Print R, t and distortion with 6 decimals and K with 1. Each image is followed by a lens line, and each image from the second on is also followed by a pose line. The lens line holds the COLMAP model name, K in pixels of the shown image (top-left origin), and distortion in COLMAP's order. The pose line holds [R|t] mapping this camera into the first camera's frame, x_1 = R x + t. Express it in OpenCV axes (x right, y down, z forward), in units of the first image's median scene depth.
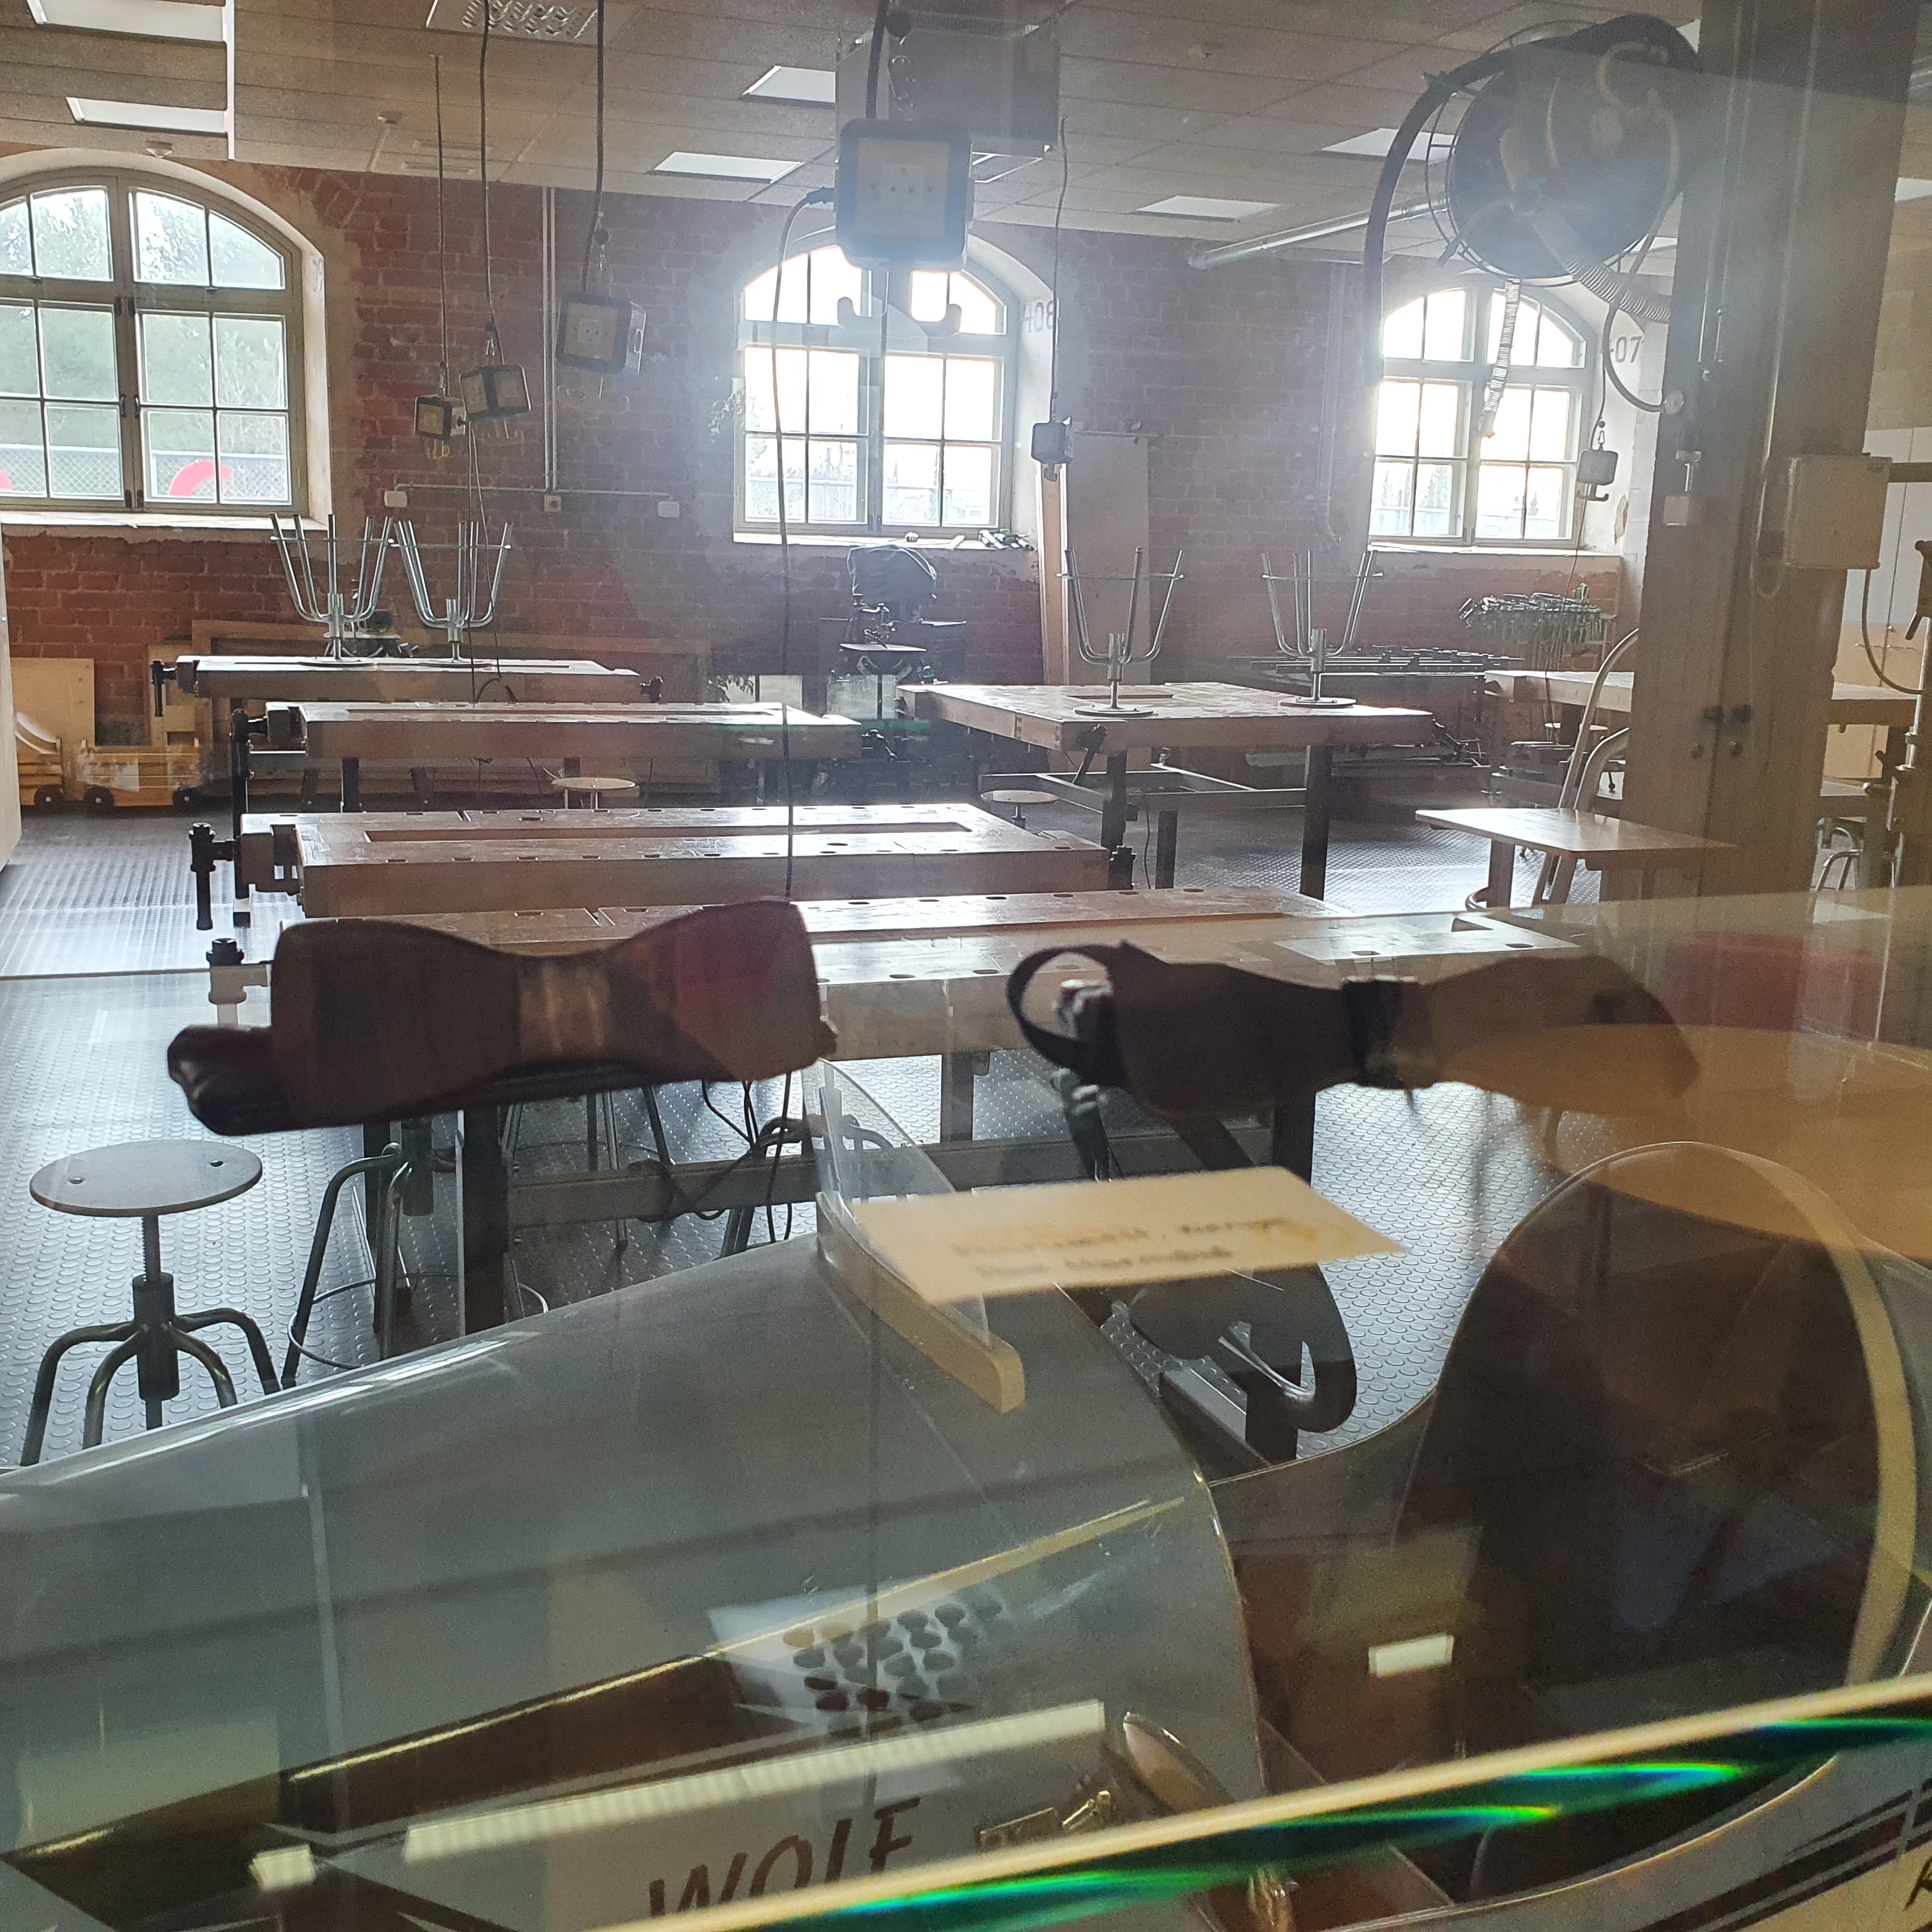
lens RADIAL K [[2094.0, 0, 966.0], [0, 2094.0, 966.0], [0, 0, 1]] dist [0.029334, -0.031570]
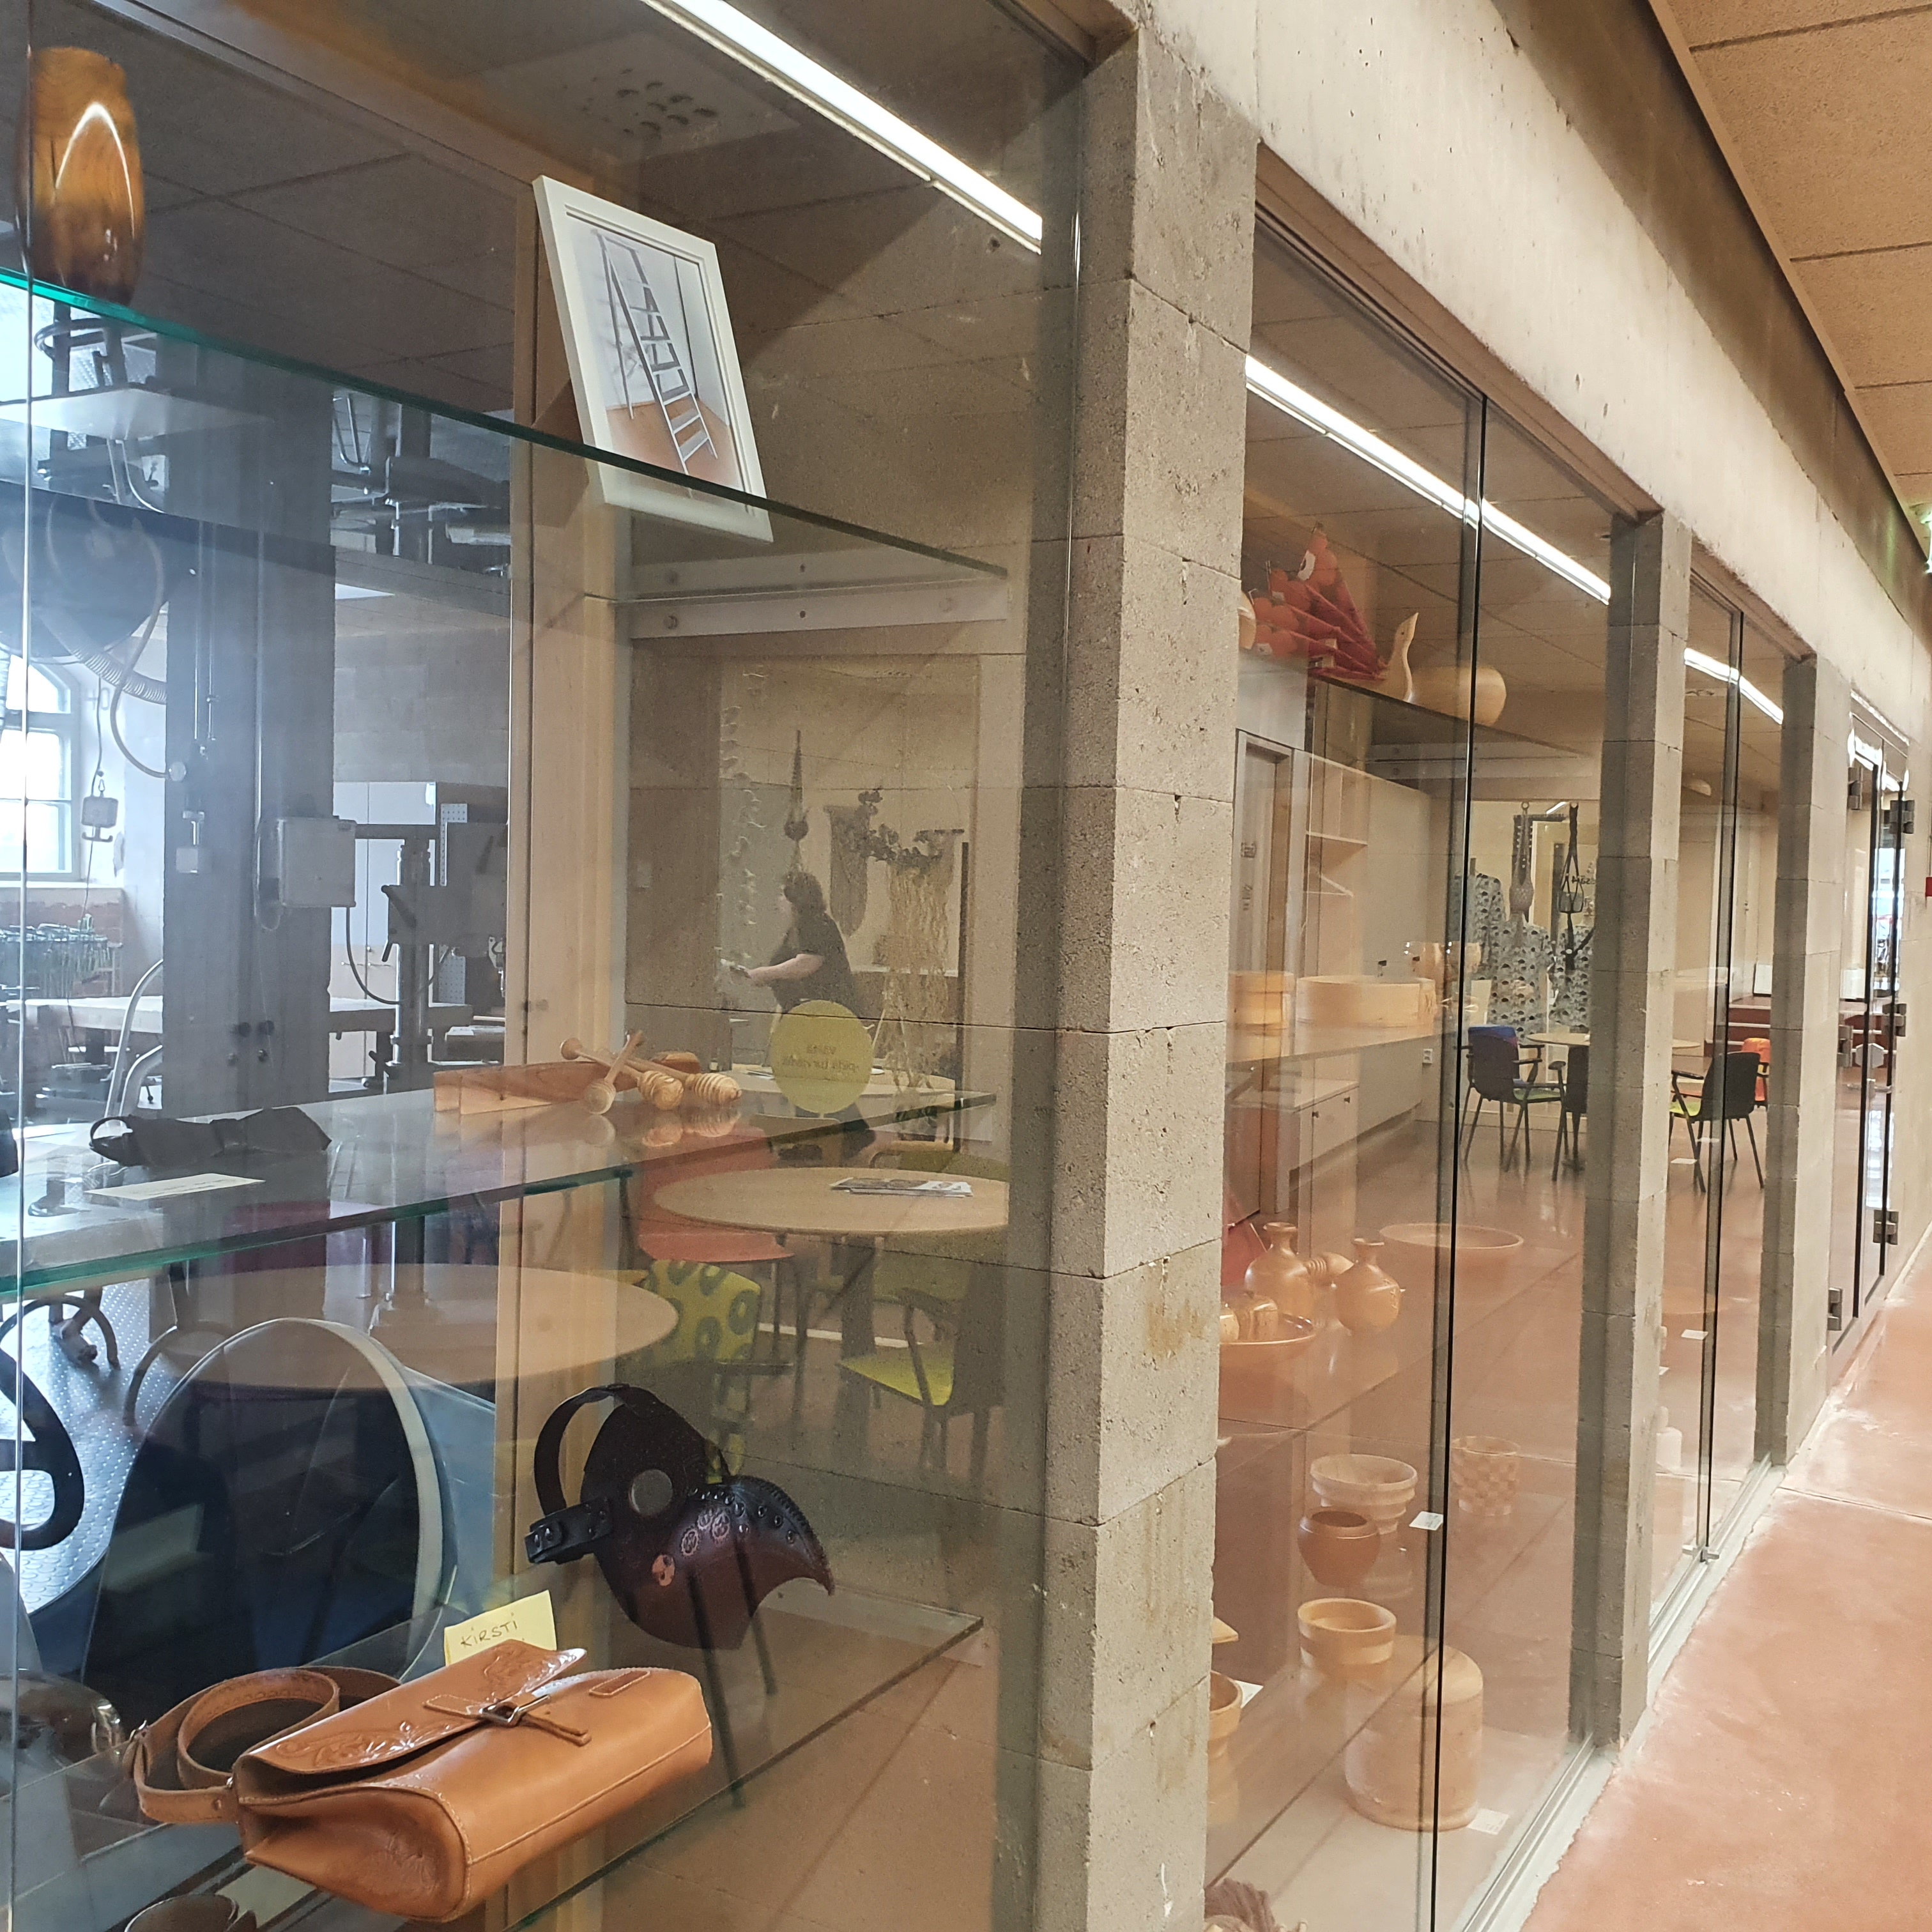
lens RADIAL K [[2031.5, 0, 966.0], [0, 2031.5, 966.0], [0, 0, 1]] dist [-0.001585, -0.135198]
pose [[0.767597, -0.038354, 0.639784, -0.041467], [0.134380, 0.985652, -0.102138, 0.012208], [-0.626687, 0.164375, 0.761737, -0.095877]]
